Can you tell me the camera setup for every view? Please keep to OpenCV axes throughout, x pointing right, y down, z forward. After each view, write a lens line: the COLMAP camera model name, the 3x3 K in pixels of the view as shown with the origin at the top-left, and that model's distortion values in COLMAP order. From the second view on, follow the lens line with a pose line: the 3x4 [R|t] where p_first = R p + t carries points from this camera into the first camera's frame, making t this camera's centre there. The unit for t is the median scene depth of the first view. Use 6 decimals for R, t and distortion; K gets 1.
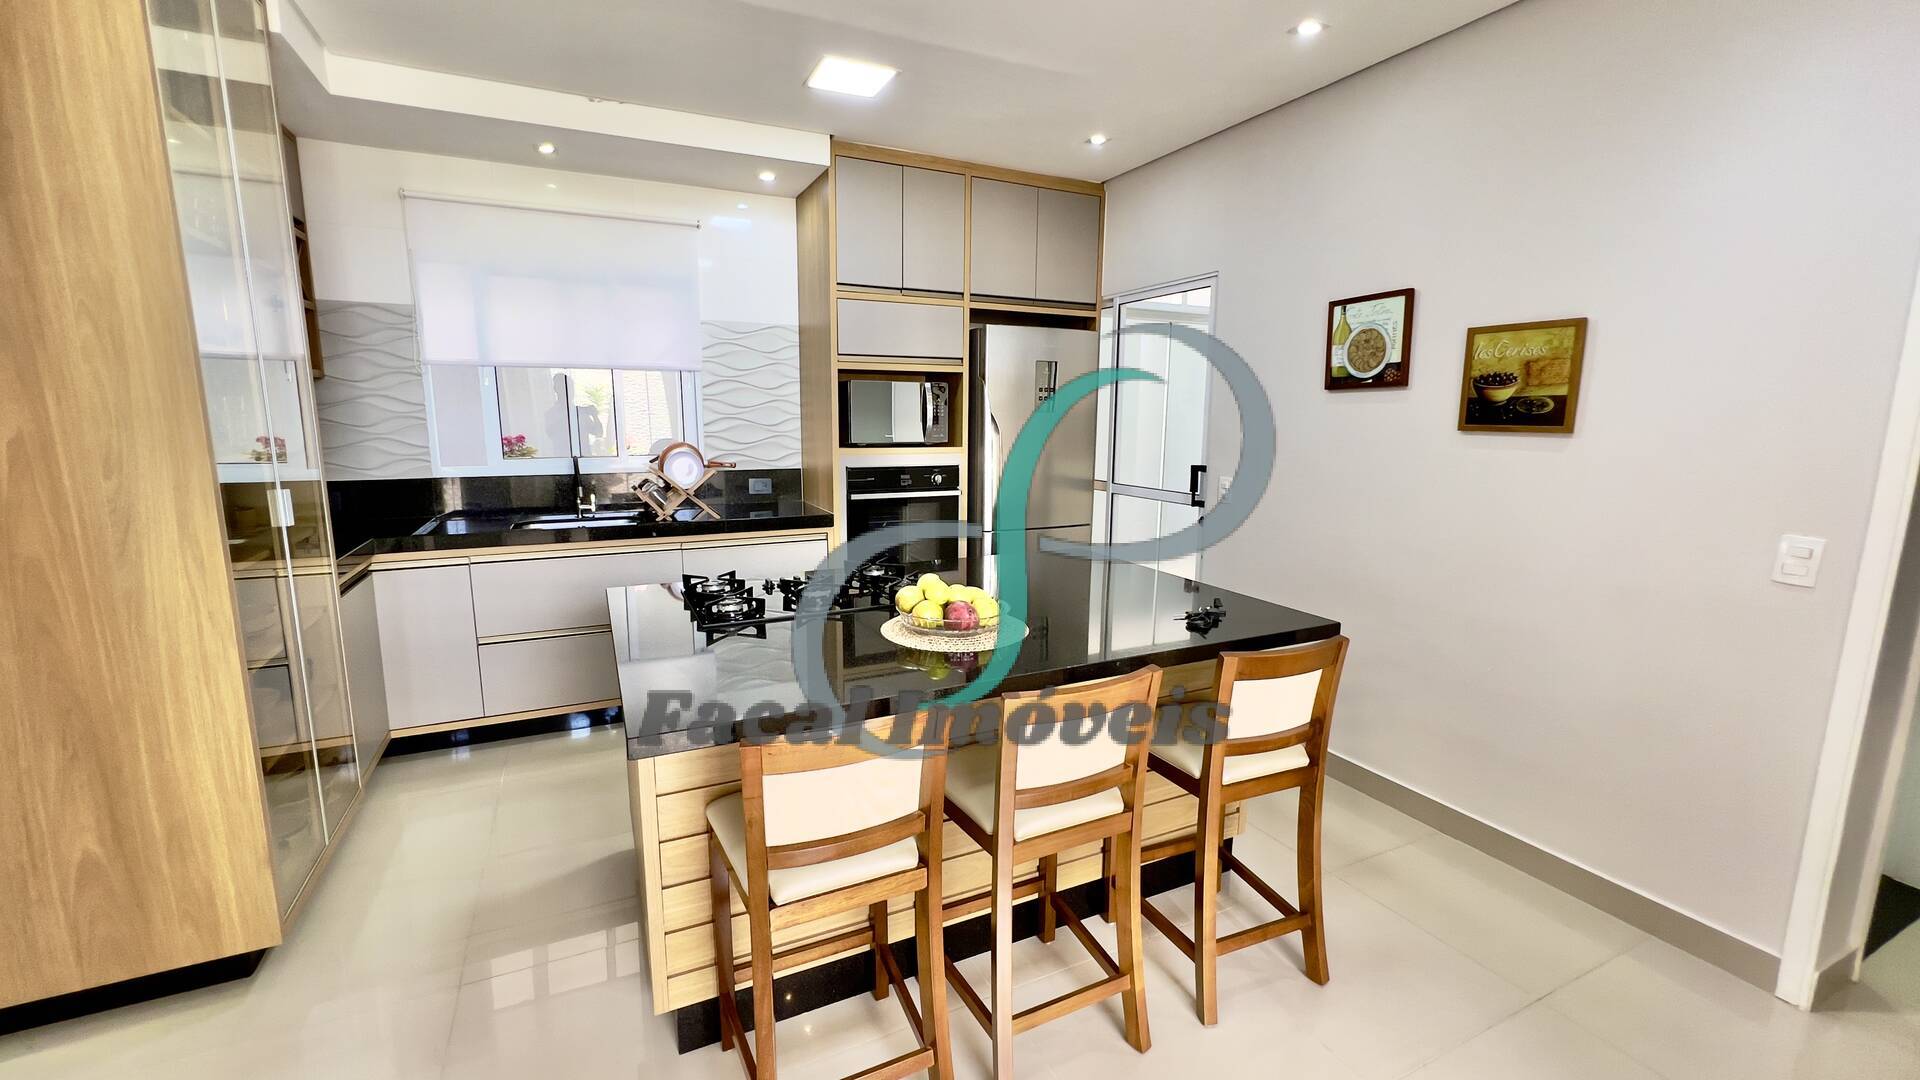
lens RADIAL K [[777.4, 0, 962.9], [0, 777.4, 546.1], [0, 0, 1]] dist [-0.002104, 0.000394]
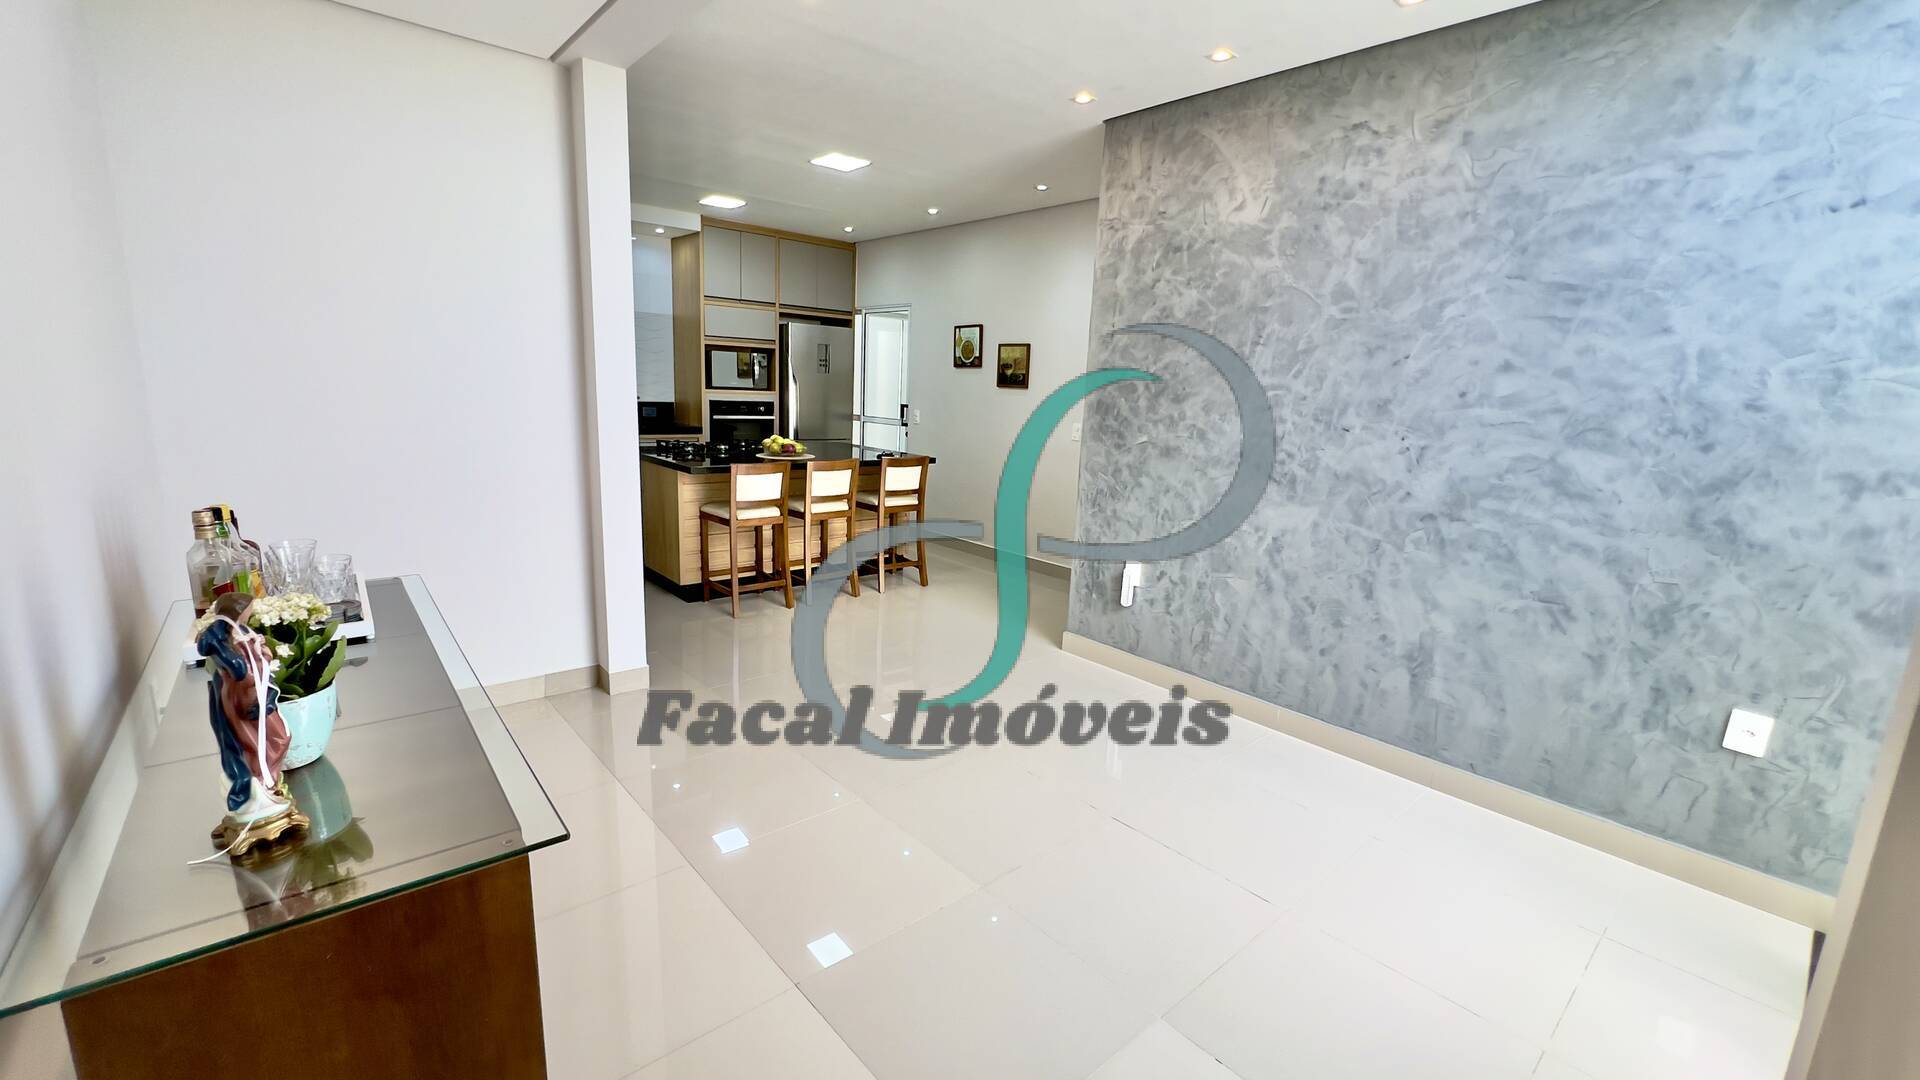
lens RADIAL K [[767.5, 0, 958.0], [0, 767.5, 538.9], [0, 0, 1]] dist [-0.000748, 0.000094]
pose [[0.964330, -0.017960, 0.264094, -0.071664], [0.008244, 0.999249, 0.037852, 0.152535], [-0.264575, -0.034324, 0.963754, -0.840114]]
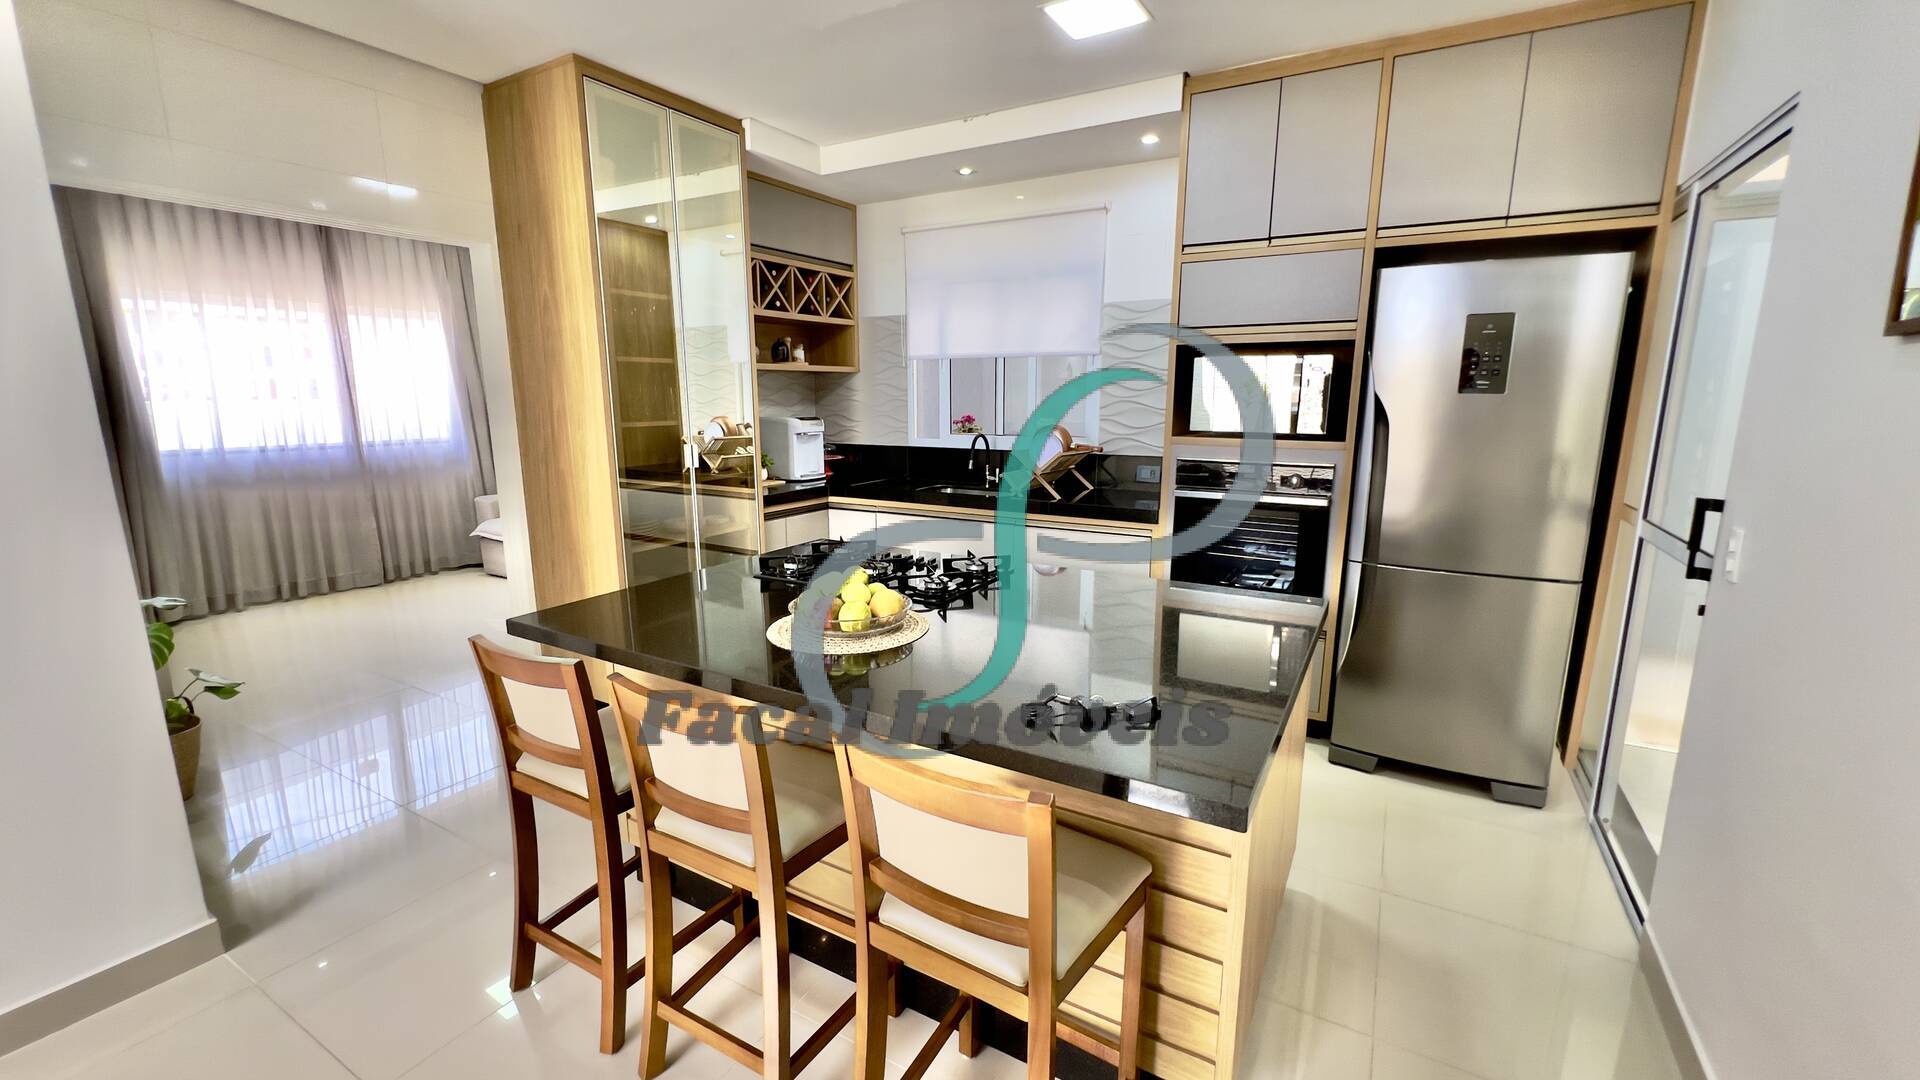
lens RADIAL K [[767.5, 0, 972.5], [0, 767.5, 534.3], [0, 0, 1]] dist [-0.000748, 0.000094]
pose [[0.570259, 0.141891, -0.809118, 0.424045], [-0.134009, 0.987843, 0.078785, -0.054487], [0.810461, 0.063501, 0.582341, 0.321137]]
